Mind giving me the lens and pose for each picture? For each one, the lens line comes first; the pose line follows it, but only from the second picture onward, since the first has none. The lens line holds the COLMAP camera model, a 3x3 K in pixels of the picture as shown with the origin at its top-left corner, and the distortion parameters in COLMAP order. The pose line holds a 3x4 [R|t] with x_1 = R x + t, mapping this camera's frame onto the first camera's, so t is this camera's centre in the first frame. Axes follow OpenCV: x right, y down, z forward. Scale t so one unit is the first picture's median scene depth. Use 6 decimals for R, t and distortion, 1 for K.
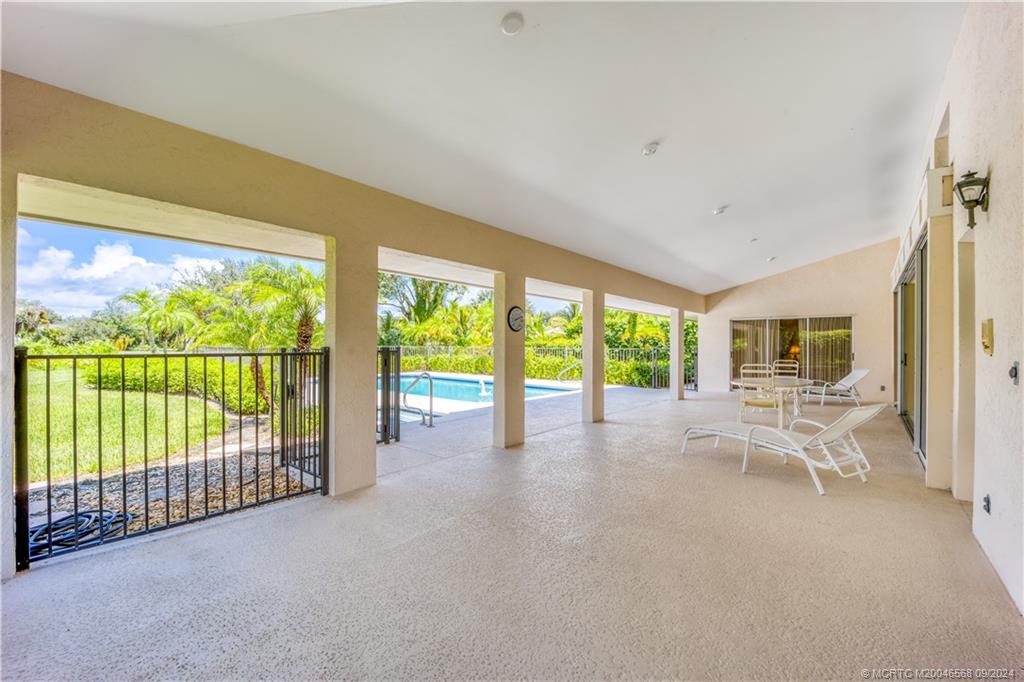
lens RADIAL K [[429.1, 0, 504.9], [0, 429.1, 344.3], [0, 0, 1]] dist [-0.000206, -0.000556]
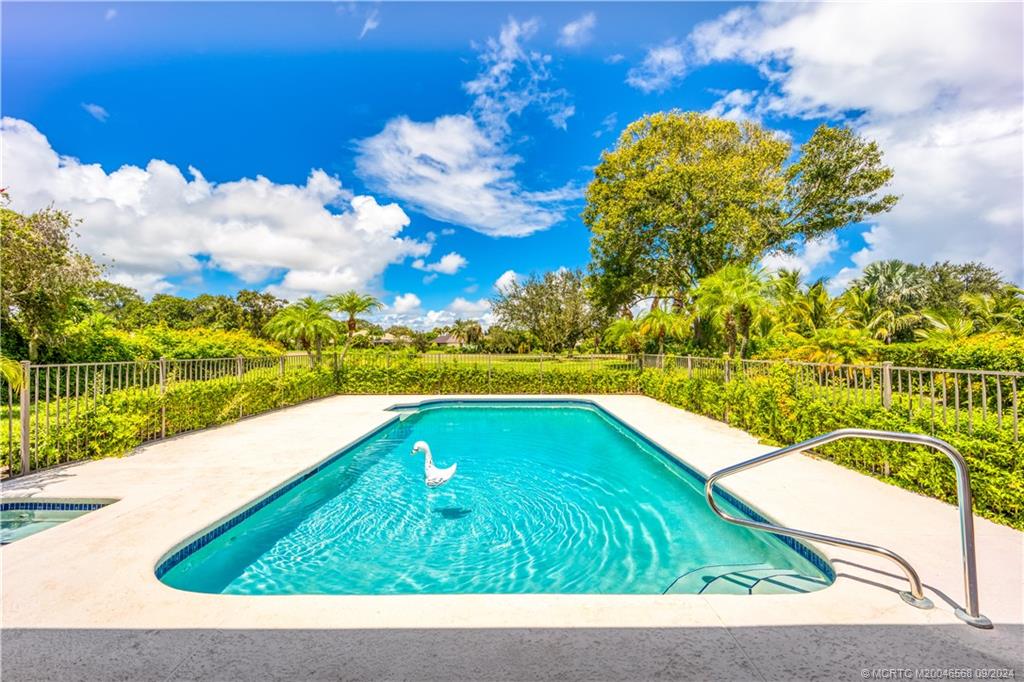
lens RADIAL K [[429.1, 0, 504.9], [0, 429.1, 344.3], [0, 0, 1]] dist [-0.000206, -0.000556]
pose [[0.678742, -0.008503, -0.734328, 0.128270], [0.003509, 0.999959, -0.008336, -0.004223], [0.734368, 0.003082, 0.678744, 0.422417]]
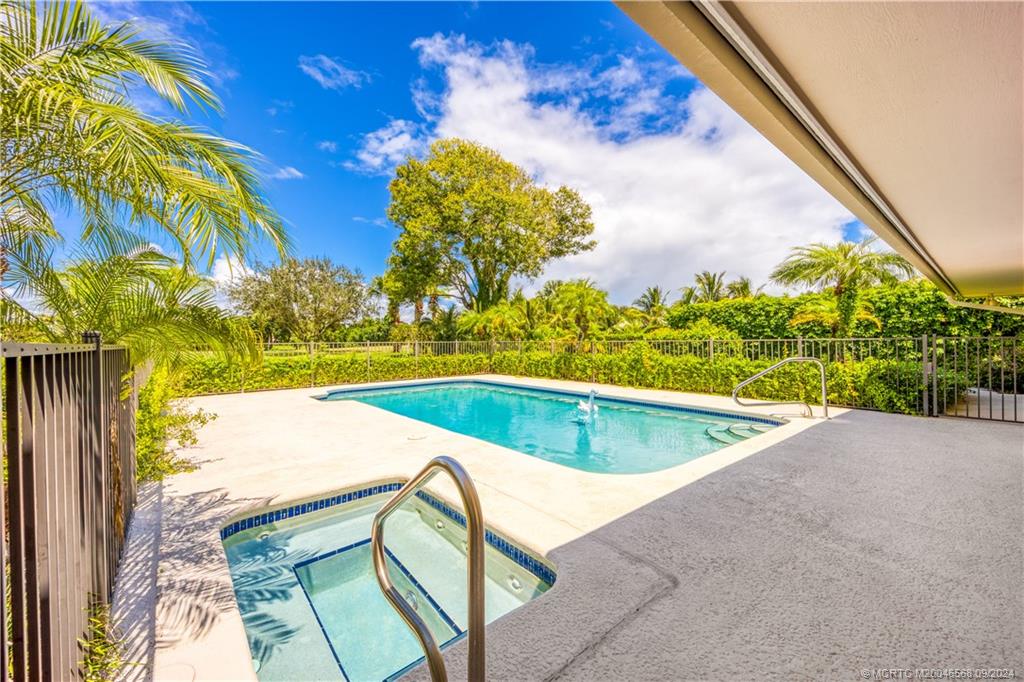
lens RADIAL K [[408.8, 0, 517.2], [0, 408.8, 348.0], [0, 0, 1]] dist [0.000711, -0.000090]
pose [[0.992549, -0.012191, -0.121235, -0.042891], [0.014606, 0.999712, 0.019049, 0.003358], [0.120968, -0.020678, 0.992441, 0.269021]]
